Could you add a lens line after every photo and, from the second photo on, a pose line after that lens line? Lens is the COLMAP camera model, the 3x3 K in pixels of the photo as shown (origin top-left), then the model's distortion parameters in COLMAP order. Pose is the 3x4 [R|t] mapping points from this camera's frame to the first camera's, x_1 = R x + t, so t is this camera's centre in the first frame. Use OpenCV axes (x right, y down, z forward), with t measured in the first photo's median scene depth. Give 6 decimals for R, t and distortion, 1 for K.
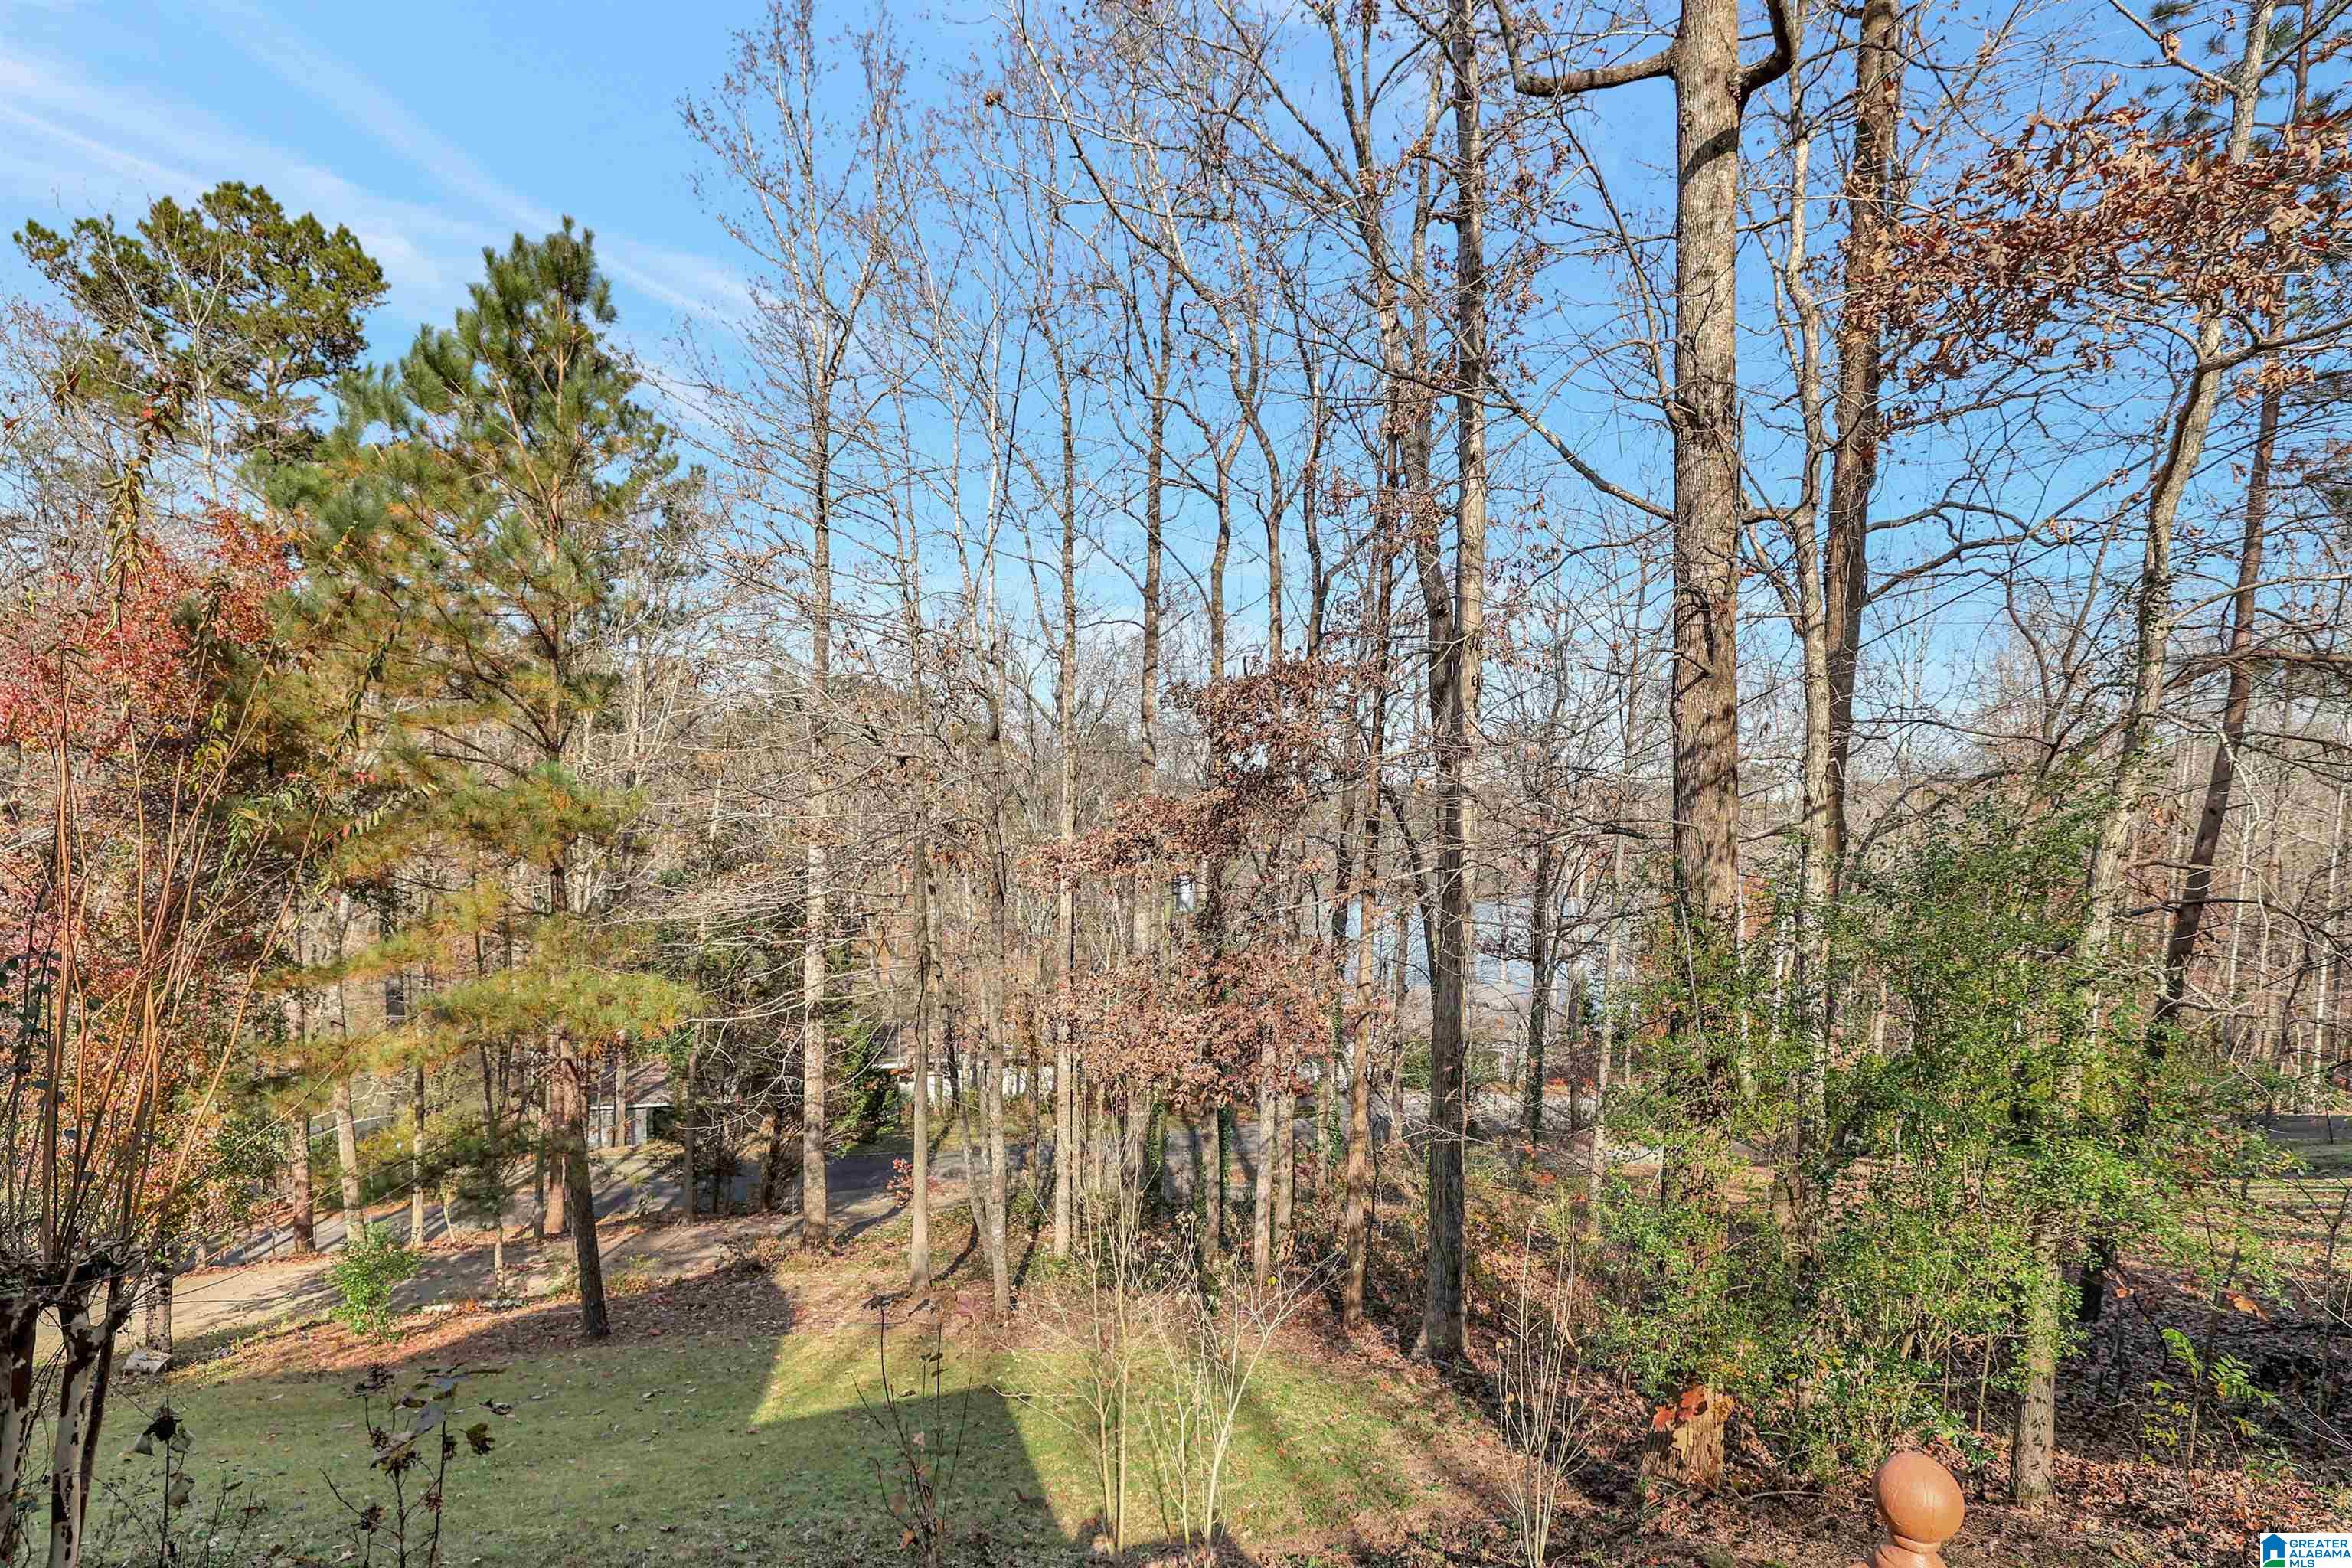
lens RADIAL K [[1022.7, 0, 1183.5], [0, 1022.7, 803.1], [0, 0, 1]] dist [-0.037553, 0.010589]
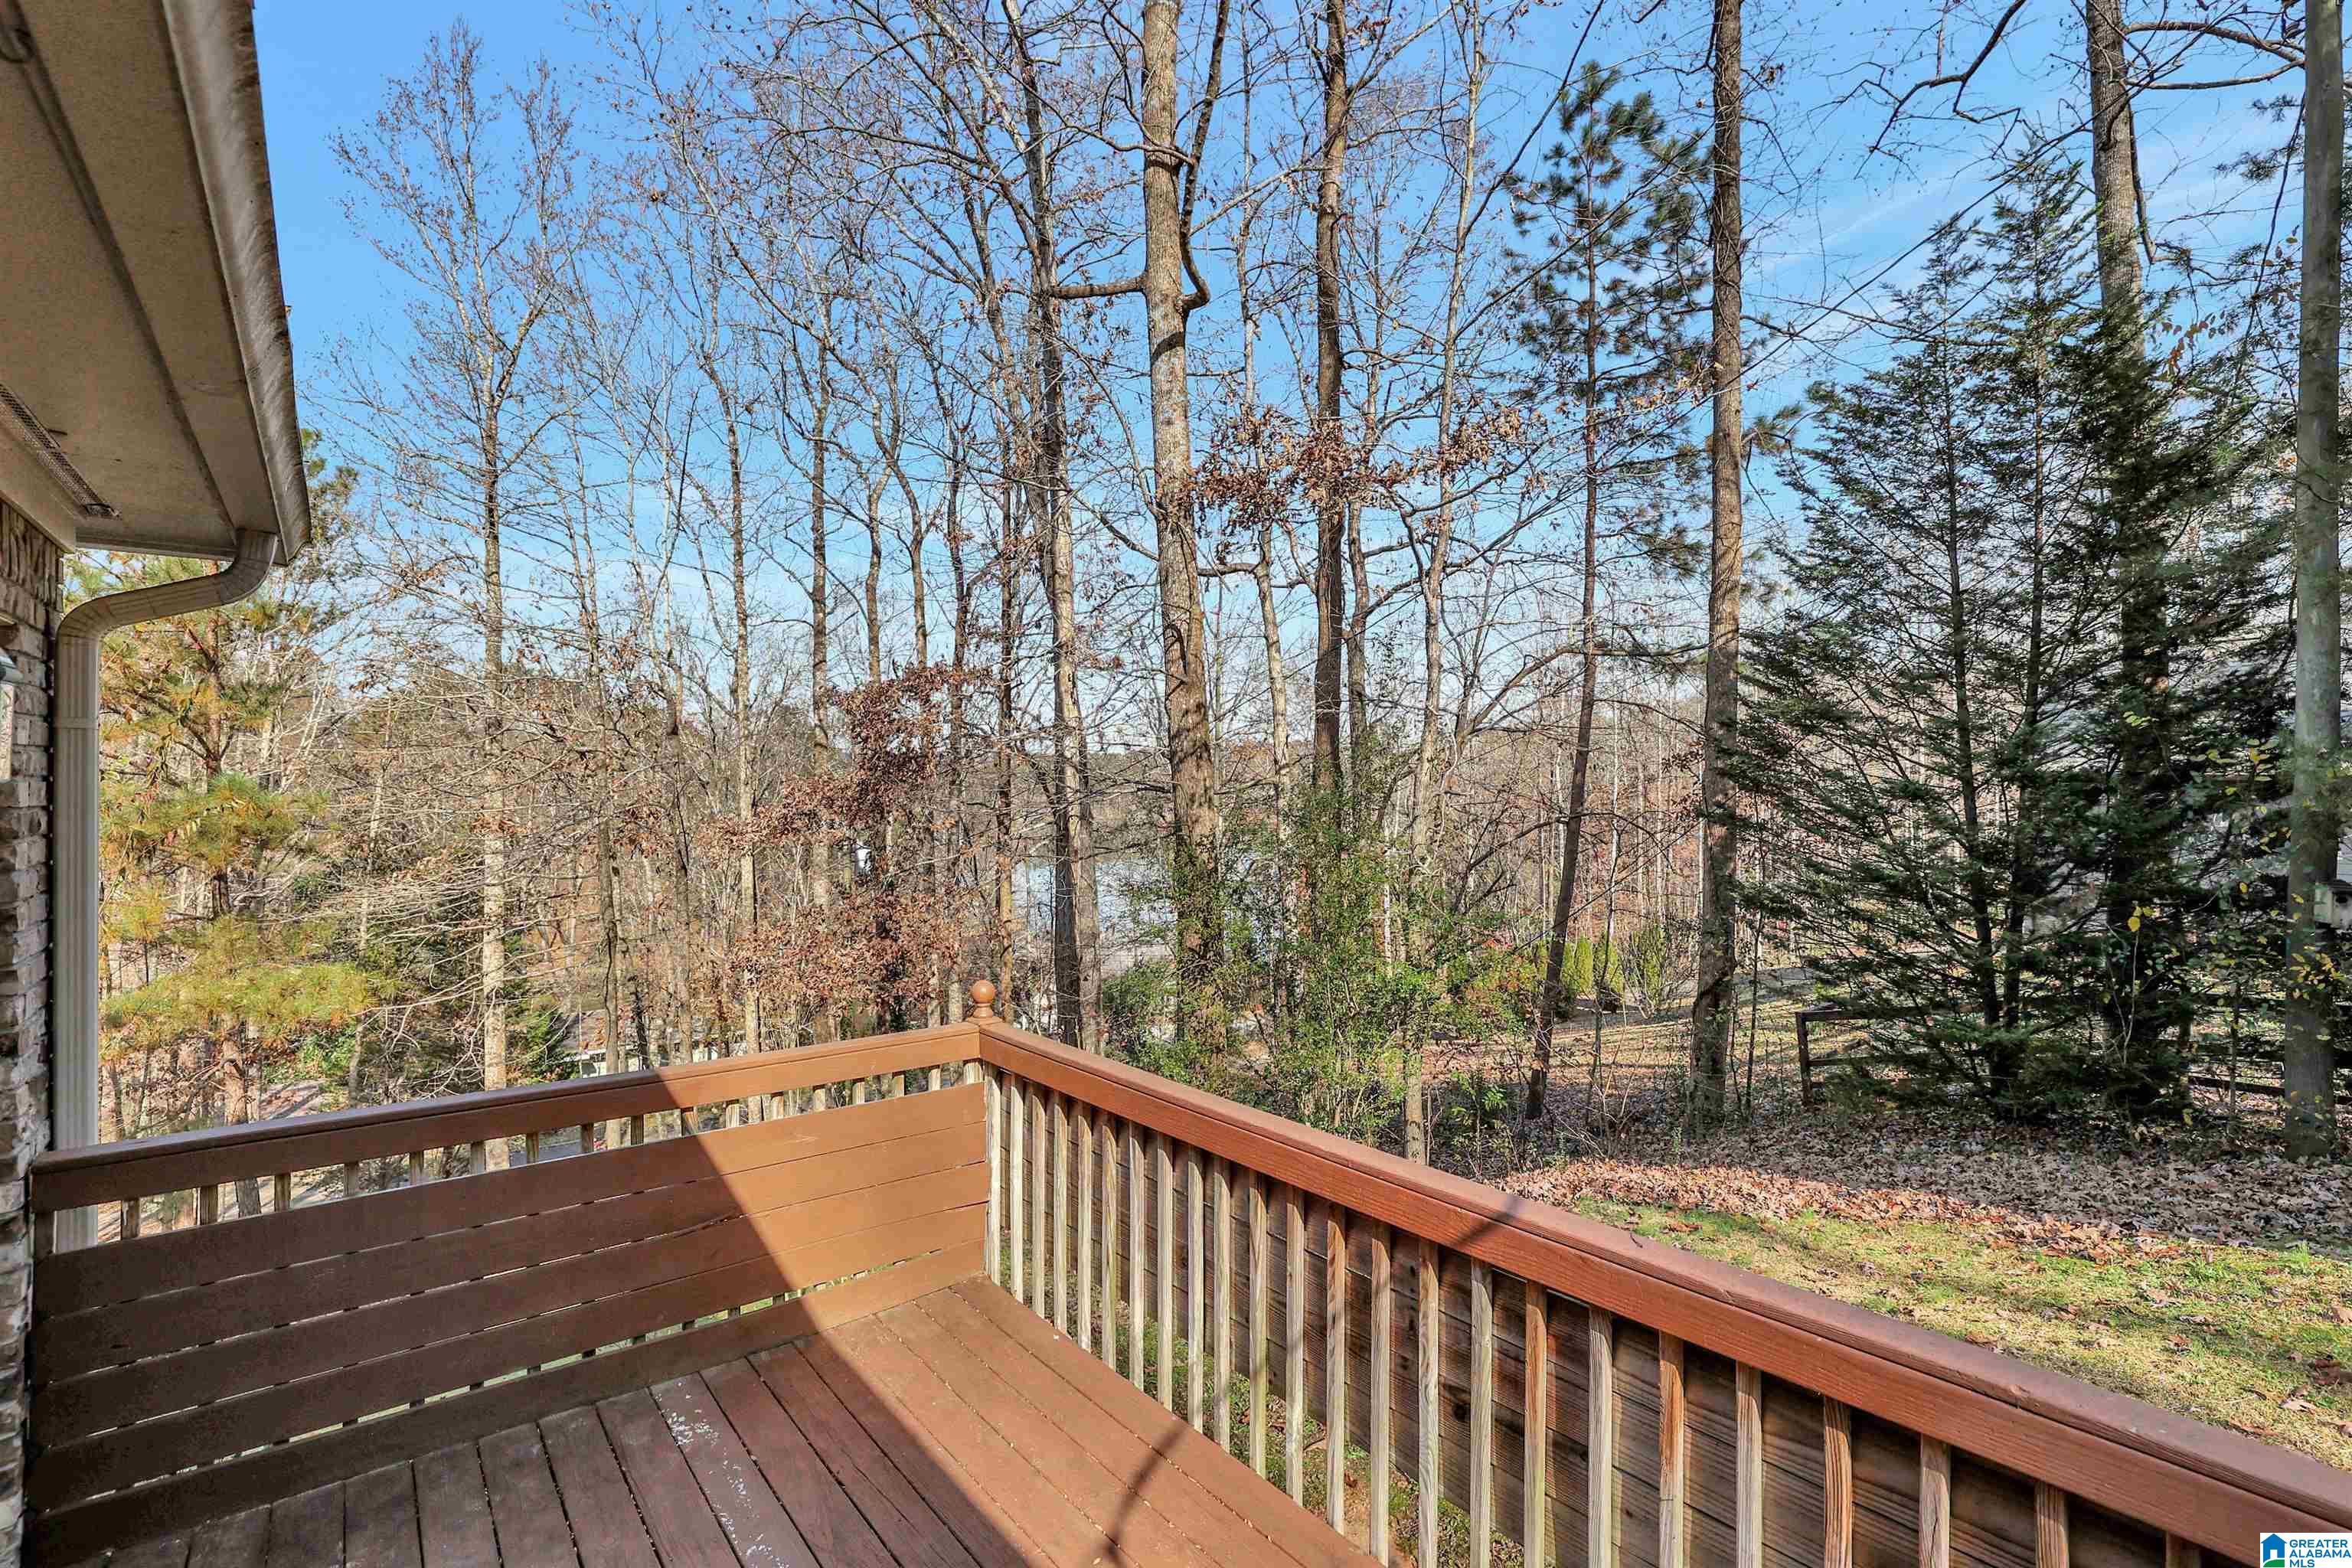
lens RADIAL K [[1022.7, 0, 1182.5], [0, 1022.7, 731.0], [0, 0, 1]] dist [-0.037553, 0.010589]
pose [[0.959748, -0.036715, 0.278452, 0.042134], [0.046448, 0.998516, -0.028435, -0.005610], [-0.276995, 0.040224, 0.960029, -0.226893]]
